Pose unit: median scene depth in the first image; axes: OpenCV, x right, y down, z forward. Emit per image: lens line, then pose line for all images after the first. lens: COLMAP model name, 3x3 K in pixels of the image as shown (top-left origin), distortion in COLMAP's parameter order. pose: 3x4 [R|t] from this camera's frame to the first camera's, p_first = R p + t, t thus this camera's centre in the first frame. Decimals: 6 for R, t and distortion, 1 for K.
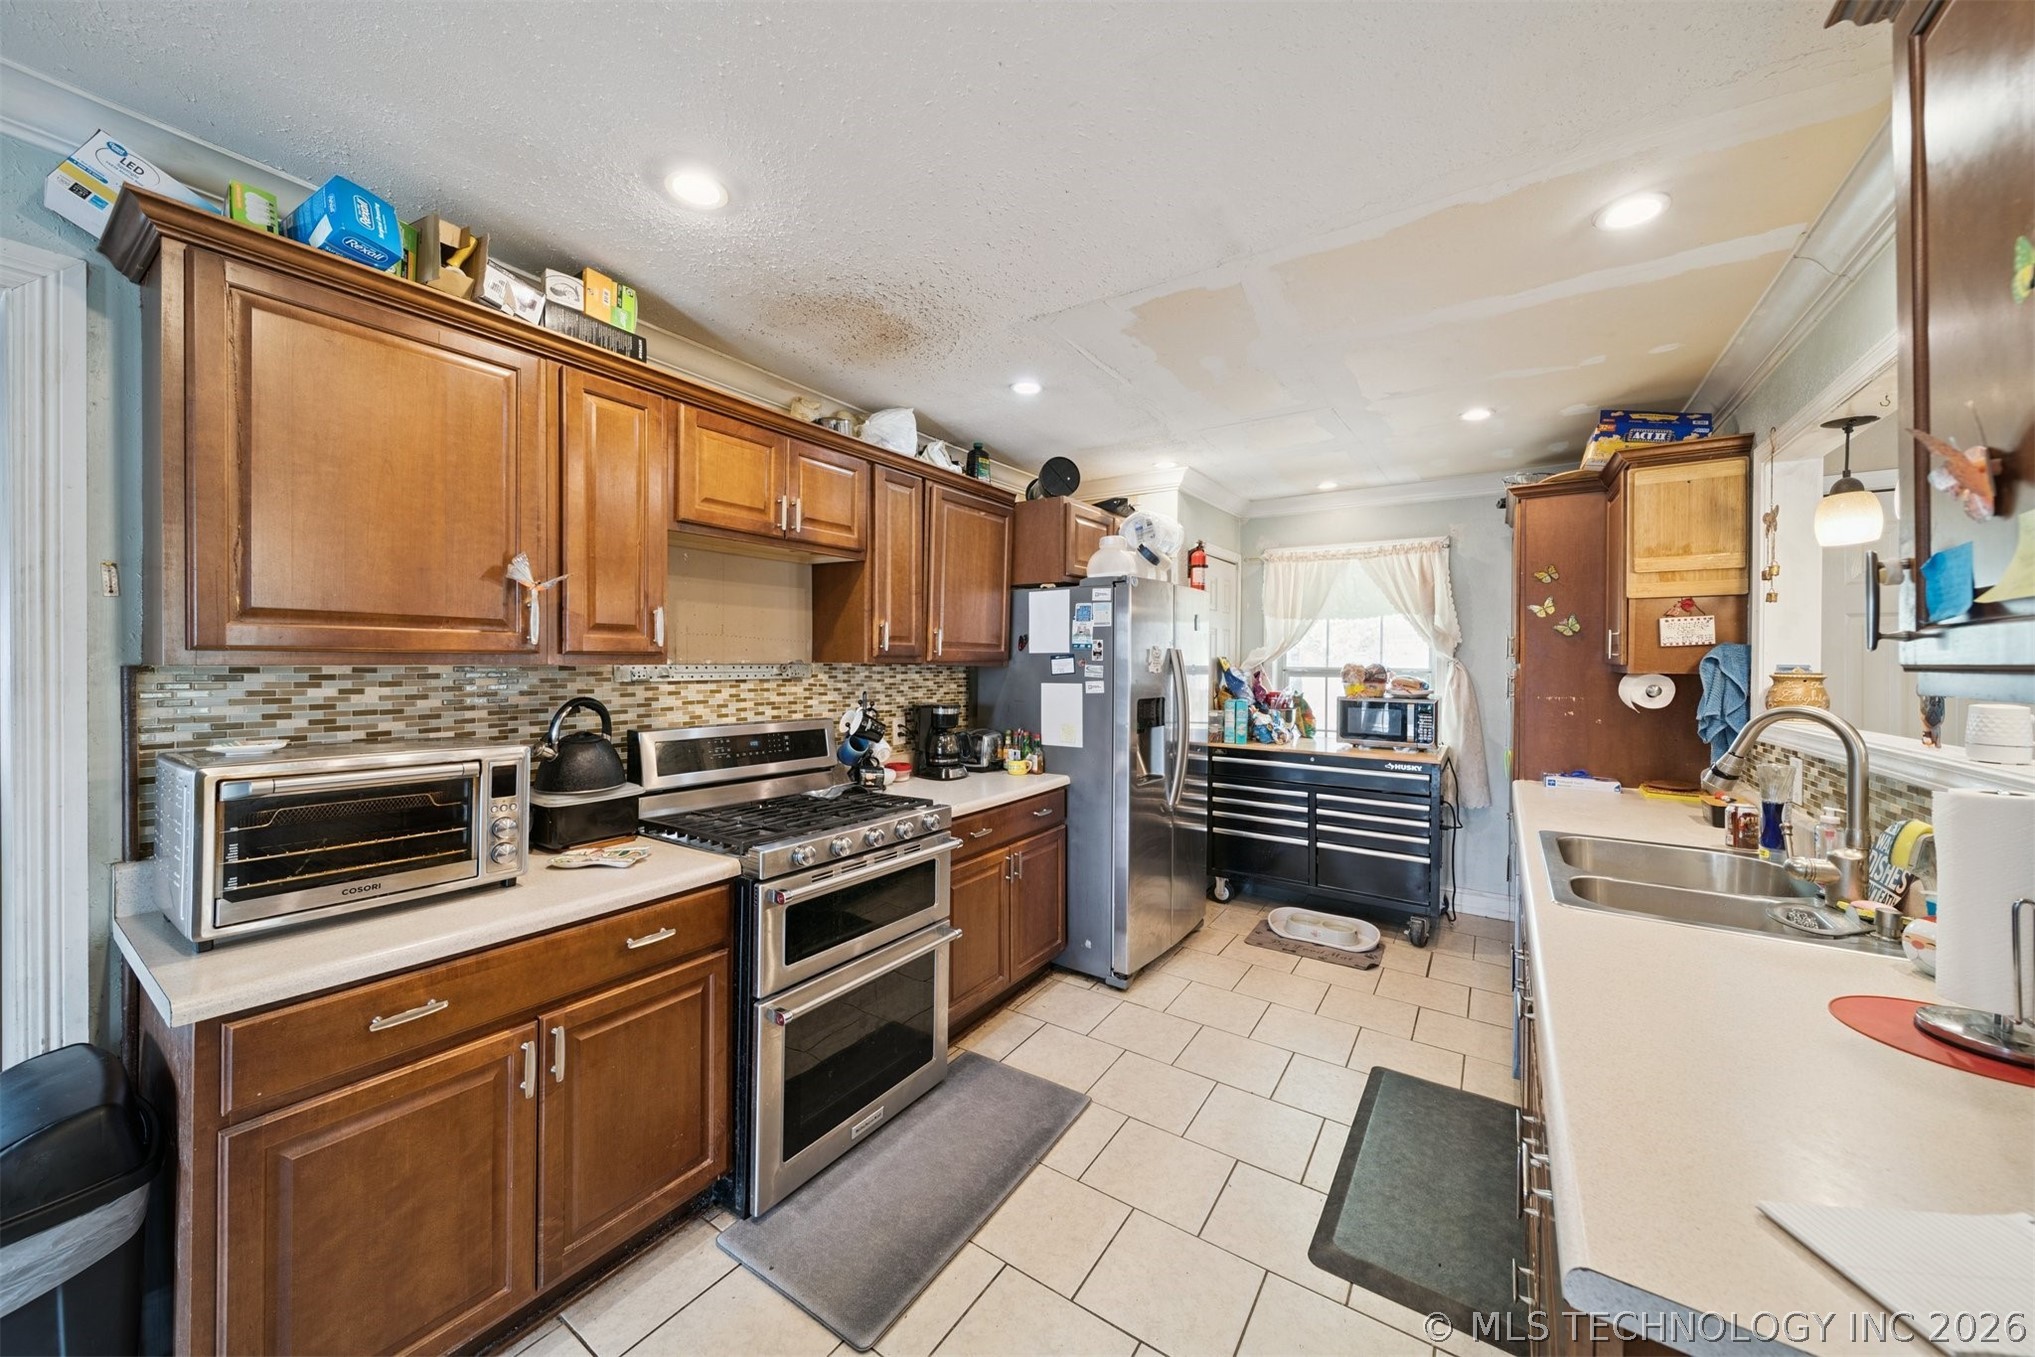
lens RADIAL K [[712.2, 0, 1008.8], [0, 712.2, 667.8], [0, 0, 1]] dist [-0.000447, -0.001825]
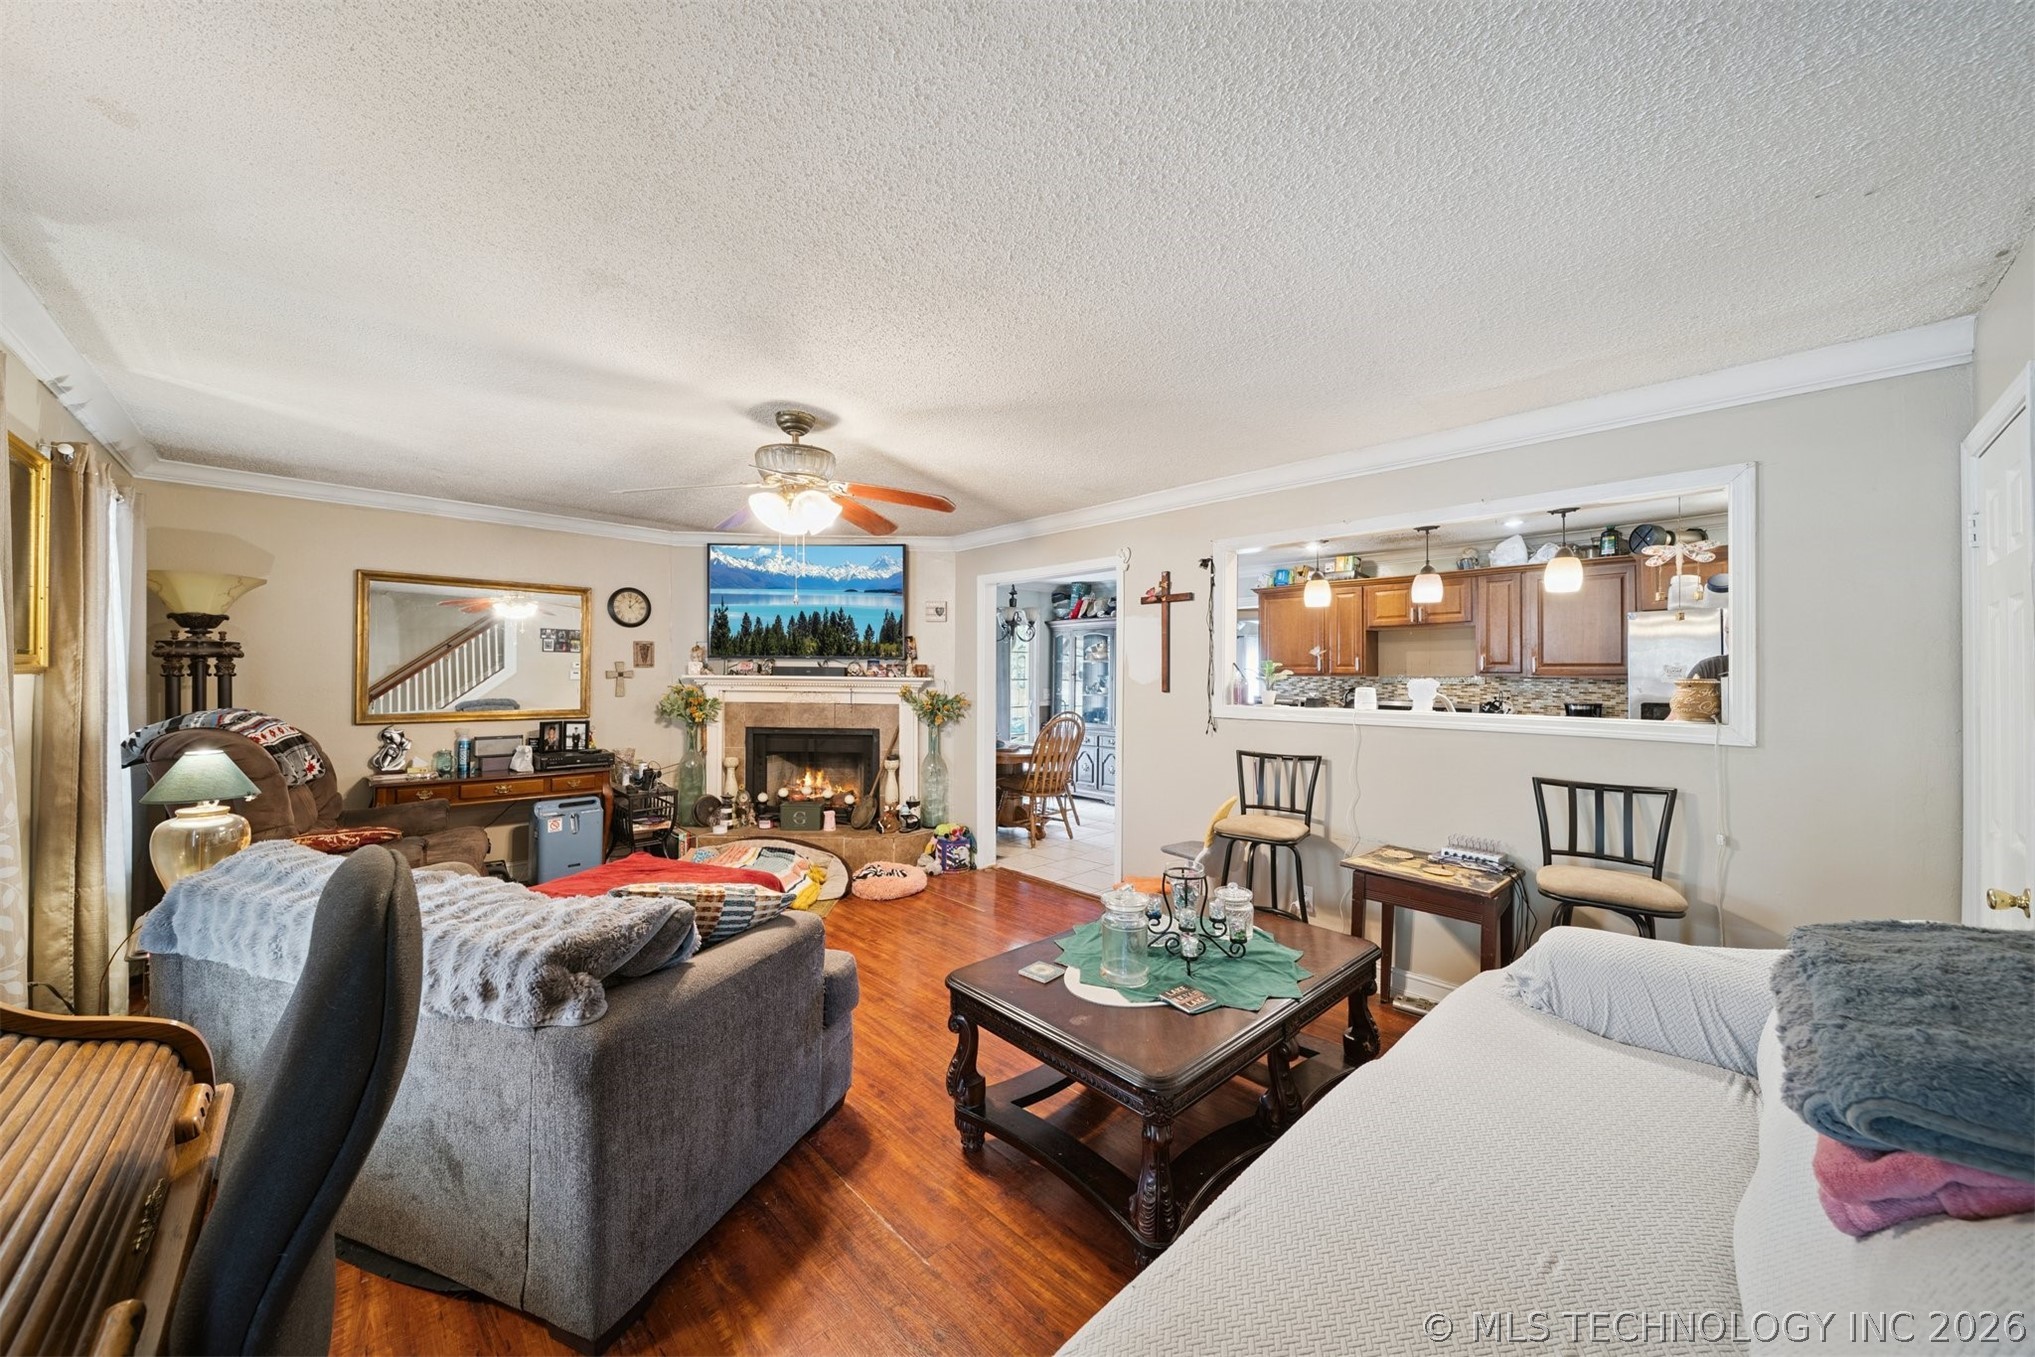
lens RADIAL K [[708.2, 0, 996.6], [0, 708.2, 673.5], [0, 0, 1]] dist [0.000471, -0.000029]
pose [[-0.216211, -0.012560, -0.976266, 3.120191], [-0.016596, 0.999820, -0.009187, 0.040628], [0.976206, 0.014216, -0.216380, 0.180695]]
